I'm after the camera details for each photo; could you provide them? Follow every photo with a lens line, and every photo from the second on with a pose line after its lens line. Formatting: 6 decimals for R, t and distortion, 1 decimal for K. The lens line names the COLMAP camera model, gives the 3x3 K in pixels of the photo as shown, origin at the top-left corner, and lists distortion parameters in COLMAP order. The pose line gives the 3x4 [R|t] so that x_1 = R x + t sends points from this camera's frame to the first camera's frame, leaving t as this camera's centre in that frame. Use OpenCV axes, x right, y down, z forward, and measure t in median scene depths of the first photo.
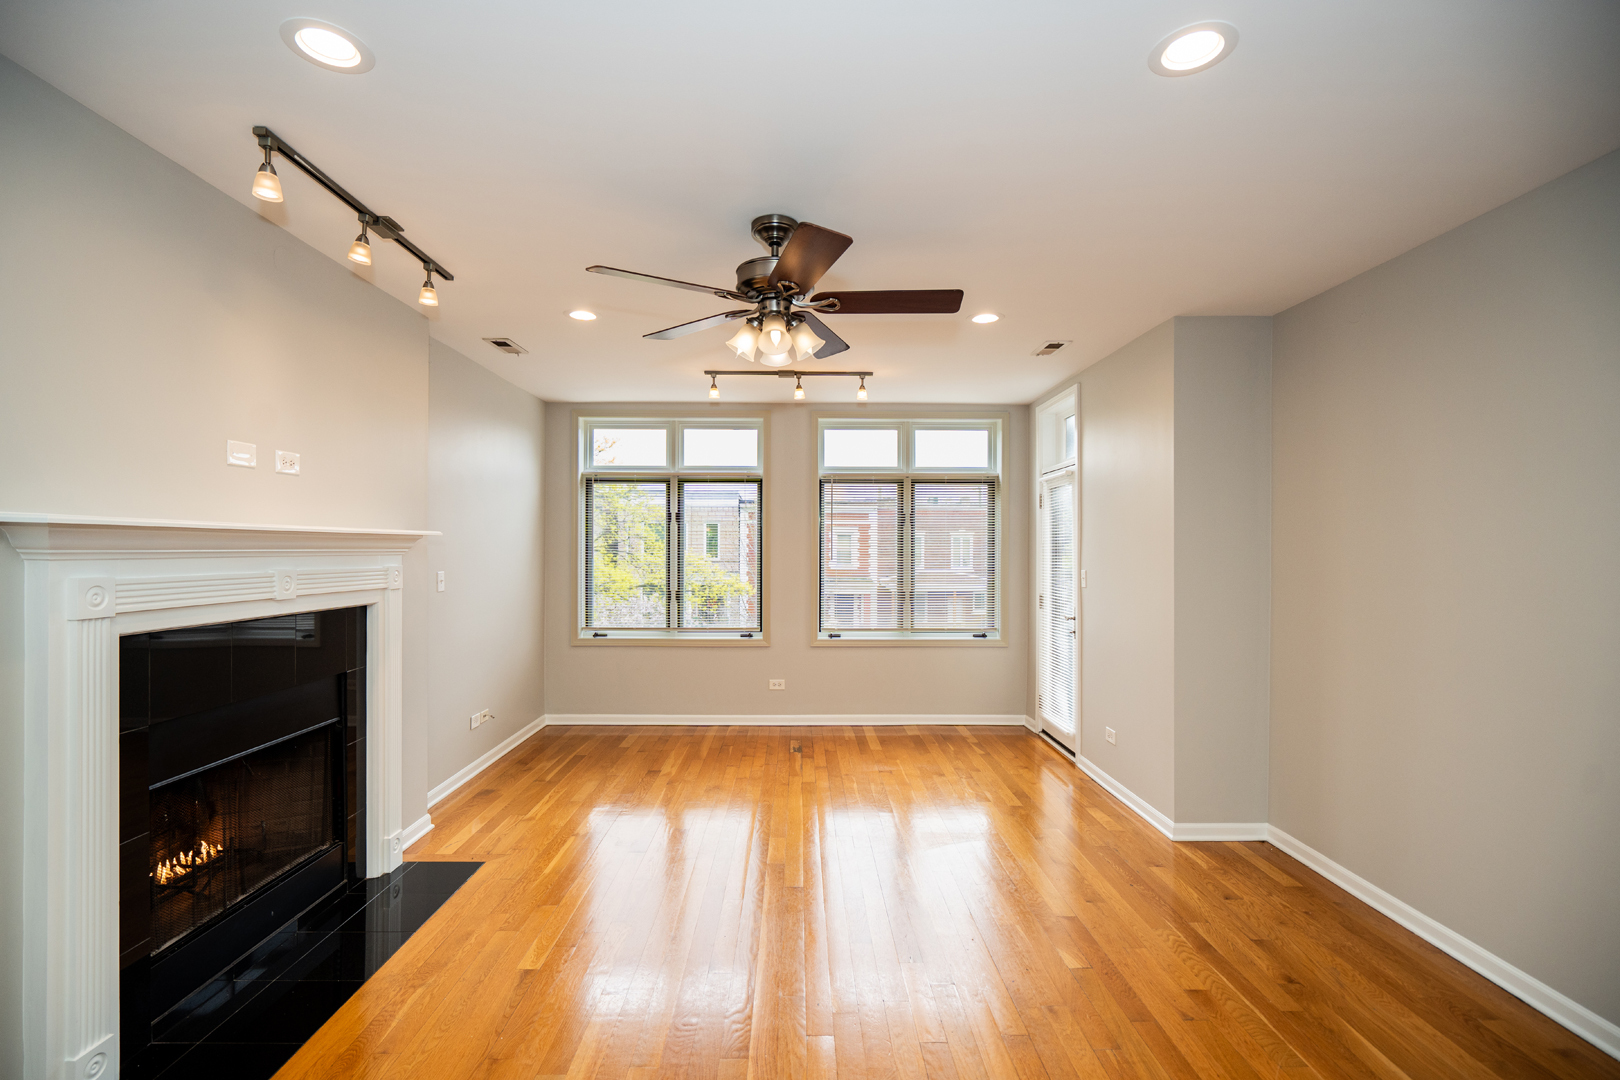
lens RADIAL K [[726.4, 0, 773.7], [0, 726.4, 550.1], [0, 0, 1]] dist [-0.008364, 0.000865]
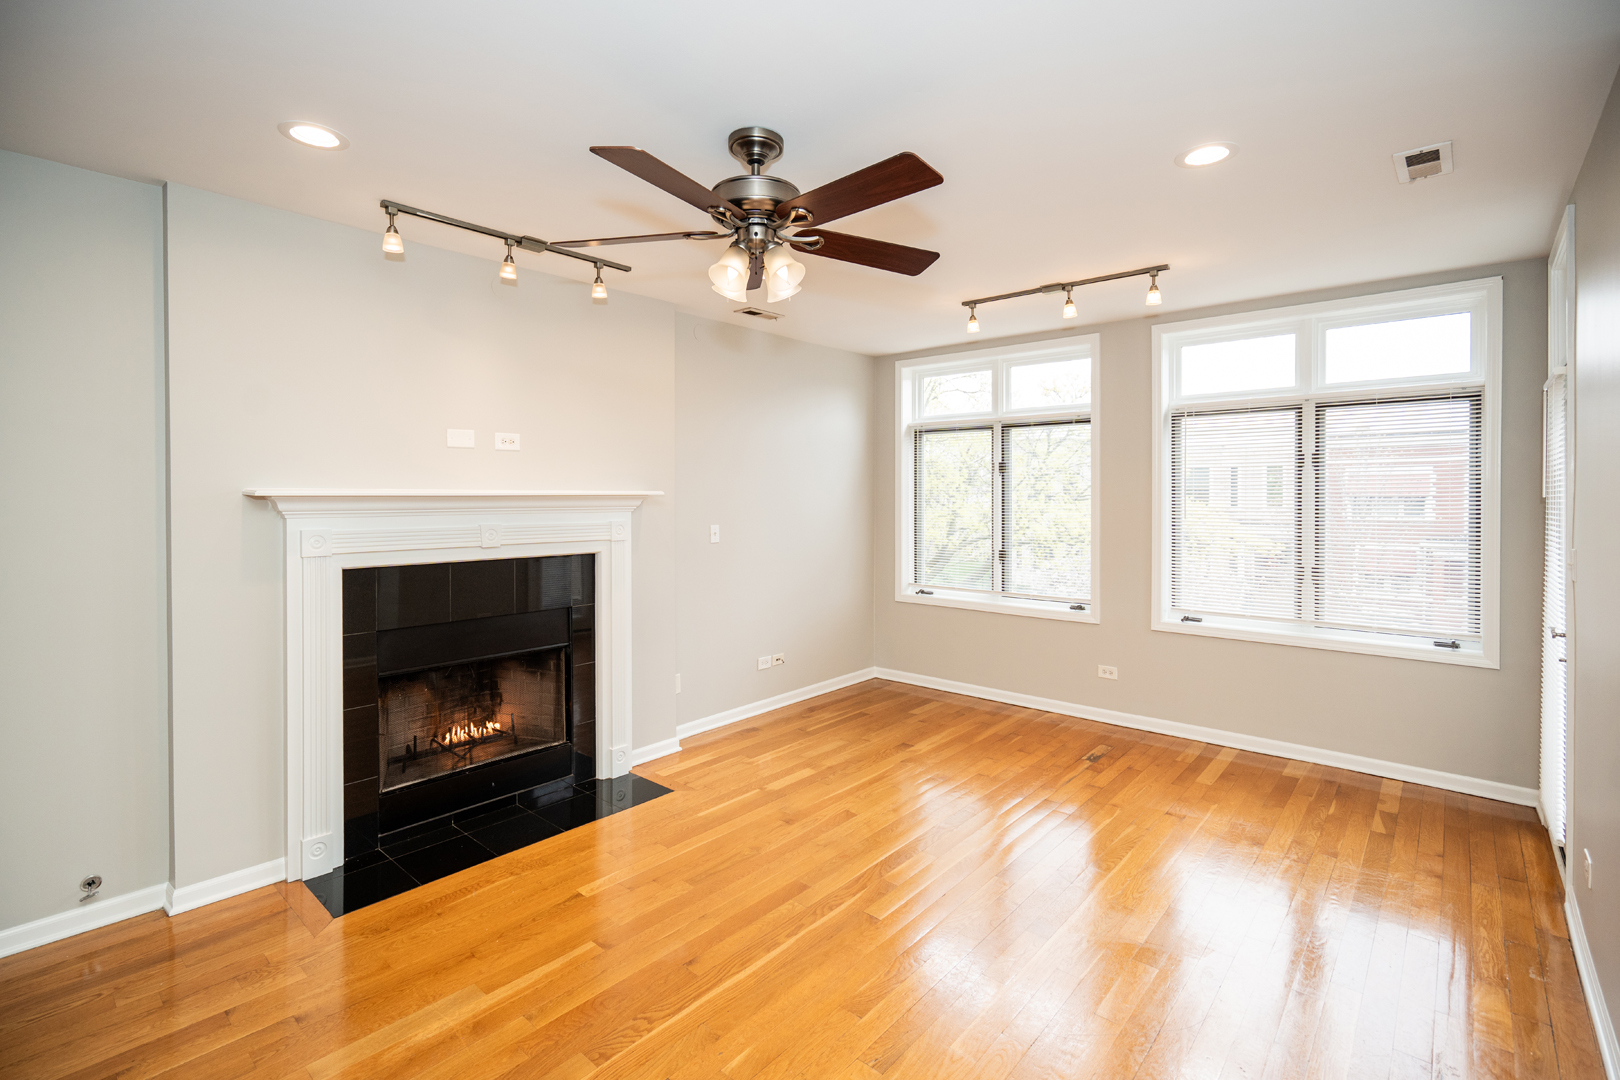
lens RADIAL K [[726.4, 0, 792.5], [0, 726.4, 506.0], [0, 0, 1]] dist [-0.008364, 0.000865]
pose [[0.755442, 0.006394, -0.655184, 0.327698], [0.001692, 0.999930, 0.011710, -0.011903], [0.655213, -0.009954, 0.755378, 0.203442]]
